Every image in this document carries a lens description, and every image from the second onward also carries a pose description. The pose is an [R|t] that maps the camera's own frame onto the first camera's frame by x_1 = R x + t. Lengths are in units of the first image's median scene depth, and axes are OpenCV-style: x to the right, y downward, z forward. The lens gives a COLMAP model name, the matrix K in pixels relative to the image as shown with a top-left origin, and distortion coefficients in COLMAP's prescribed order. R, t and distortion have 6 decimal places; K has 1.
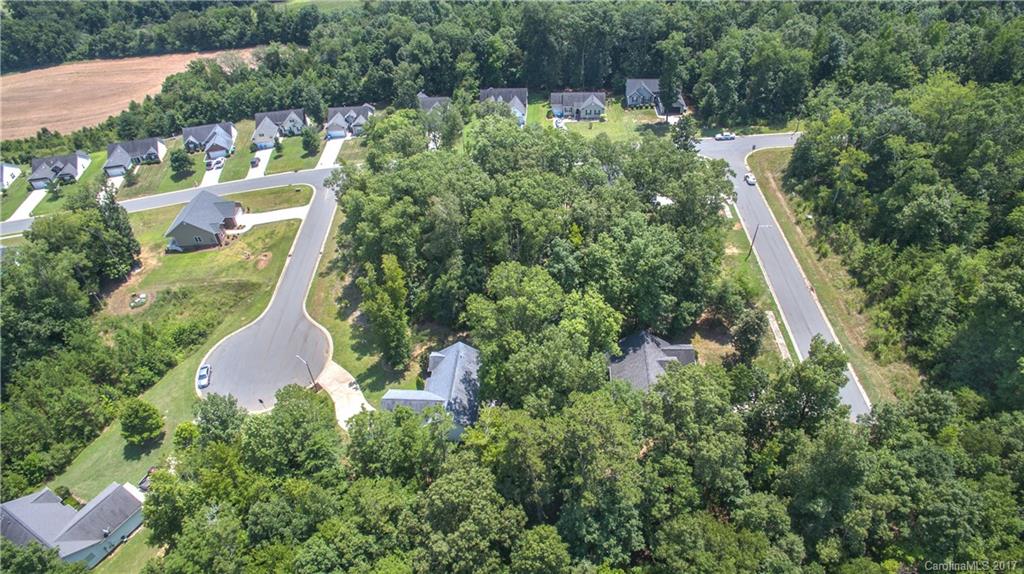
lens RADIAL K [[599.1, 0, 514.9], [0, 599.1, 284.0], [0, 0, 1]] dist [-0.121896, 0.087352]
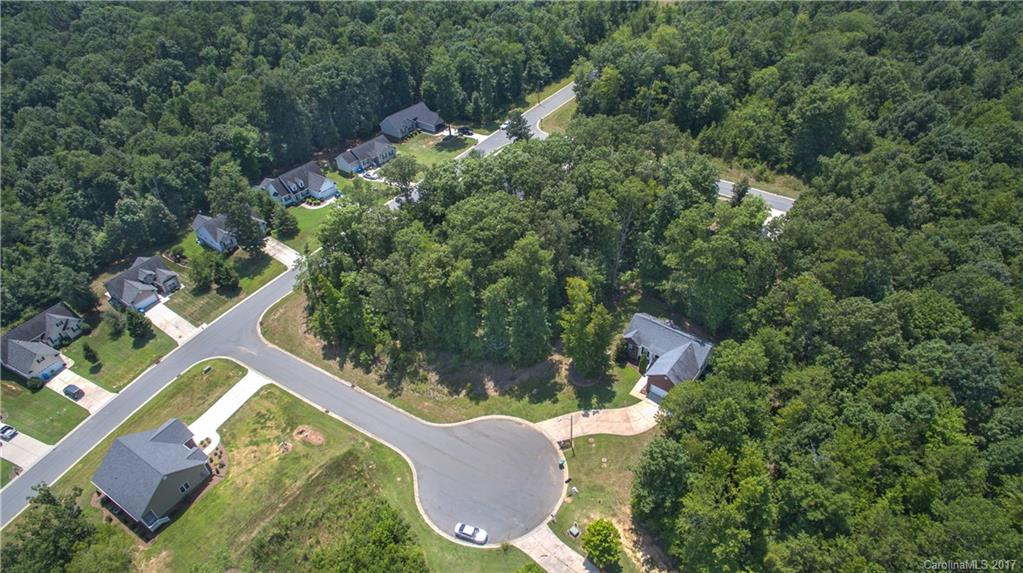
lens RADIAL K [[598.6, 0, 514.4], [0, 598.6, 283.5], [0, 0, 1]] dist [-0.121896, 0.087352]
pose [[0.572410, -0.488329, 0.658697, -0.649646], [0.536728, 0.830452, 0.149242, -0.168448], [-0.619895, 0.268113, 0.737459, 0.190429]]
